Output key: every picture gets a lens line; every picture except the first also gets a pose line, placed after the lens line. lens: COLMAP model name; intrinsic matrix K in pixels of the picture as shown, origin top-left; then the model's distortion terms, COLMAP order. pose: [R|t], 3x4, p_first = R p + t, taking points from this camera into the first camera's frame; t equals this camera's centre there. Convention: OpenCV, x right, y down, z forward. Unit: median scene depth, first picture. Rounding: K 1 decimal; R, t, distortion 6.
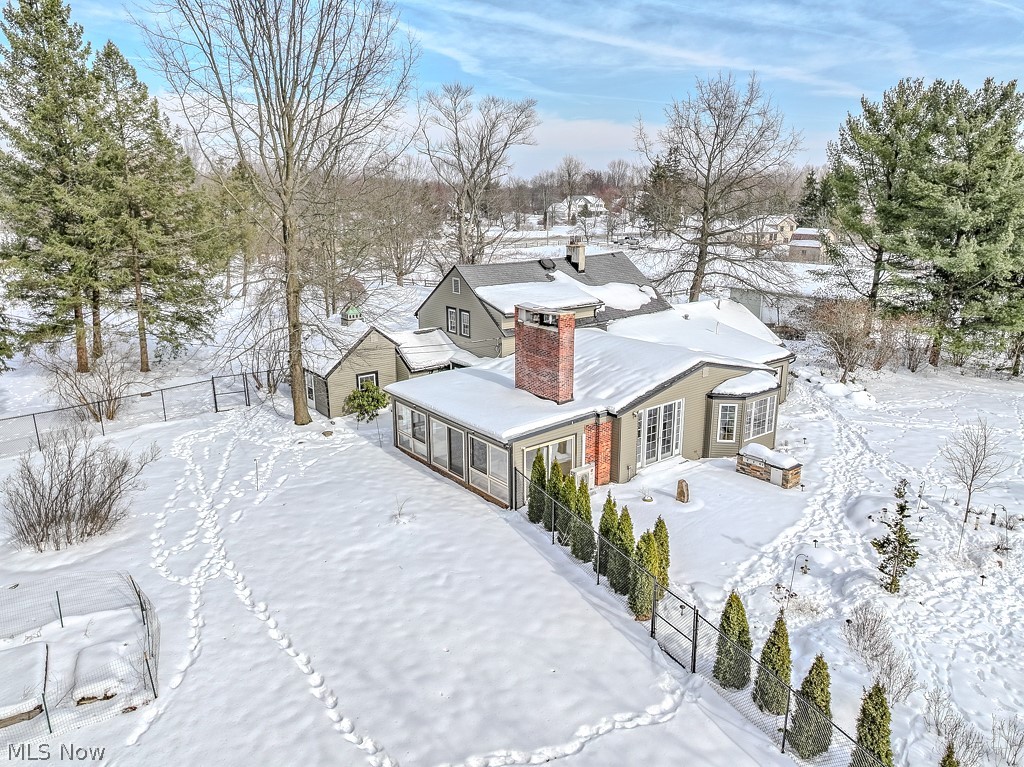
lens RADIAL K [[715.6, 0, 512.0], [0, 715.6, 383.5], [0, 0, 1]] dist [-0.002475, -0.001526]
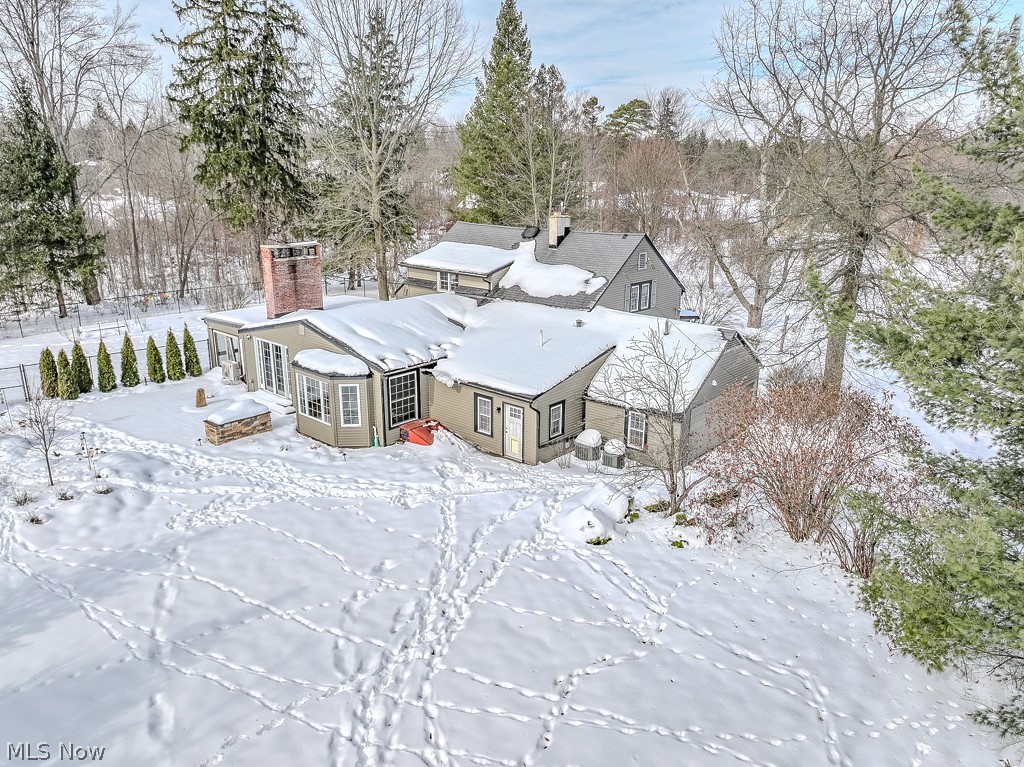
lens RADIAL K [[715.6, 0, 512.0], [0, 715.6, 383.5], [0, 0, 1]] dist [-0.002475, -0.001526]
pose [[0.178976, 0.287535, -0.940899, 1.287557], [-0.264774, 0.935135, 0.235409, -0.260256], [0.947556, 0.206993, 0.243499, 1.051827]]
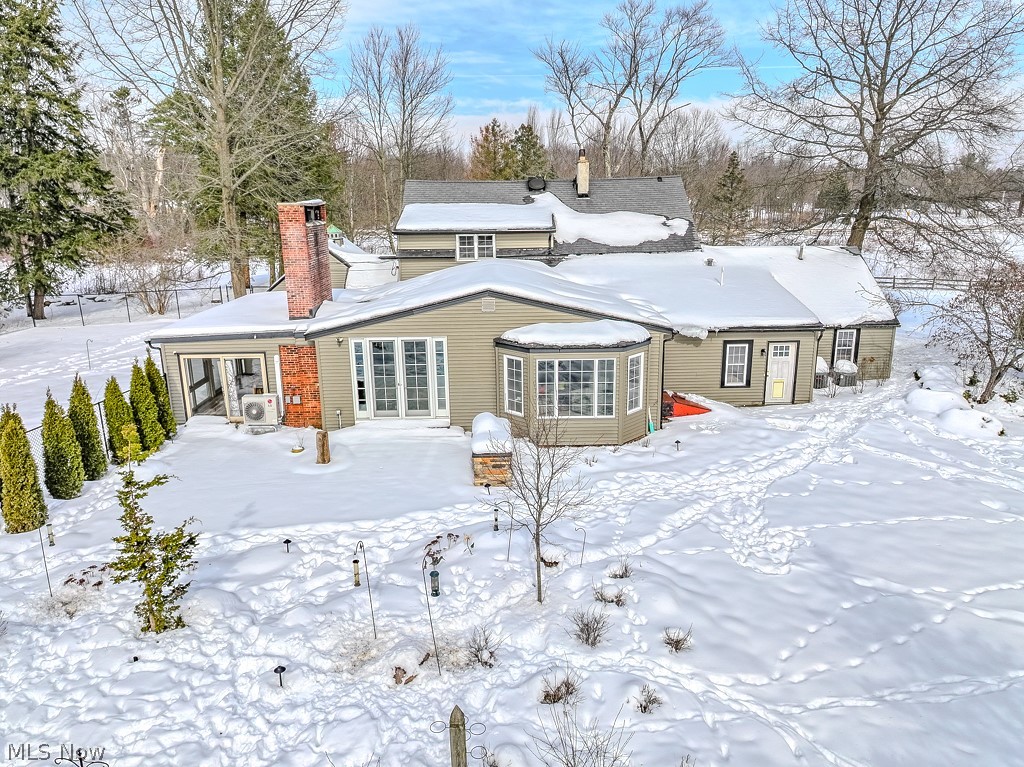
lens RADIAL K [[715.6, 0, 512.0], [0, 715.6, 383.5], [0, 0, 1]] dist [-0.002475, -0.001526]
pose [[0.795928, 0.152143, -0.585961, 0.702290], [-0.148709, 0.987385, 0.054375, 0.017330], [0.586842, 0.043859, 0.808513, 0.461648]]
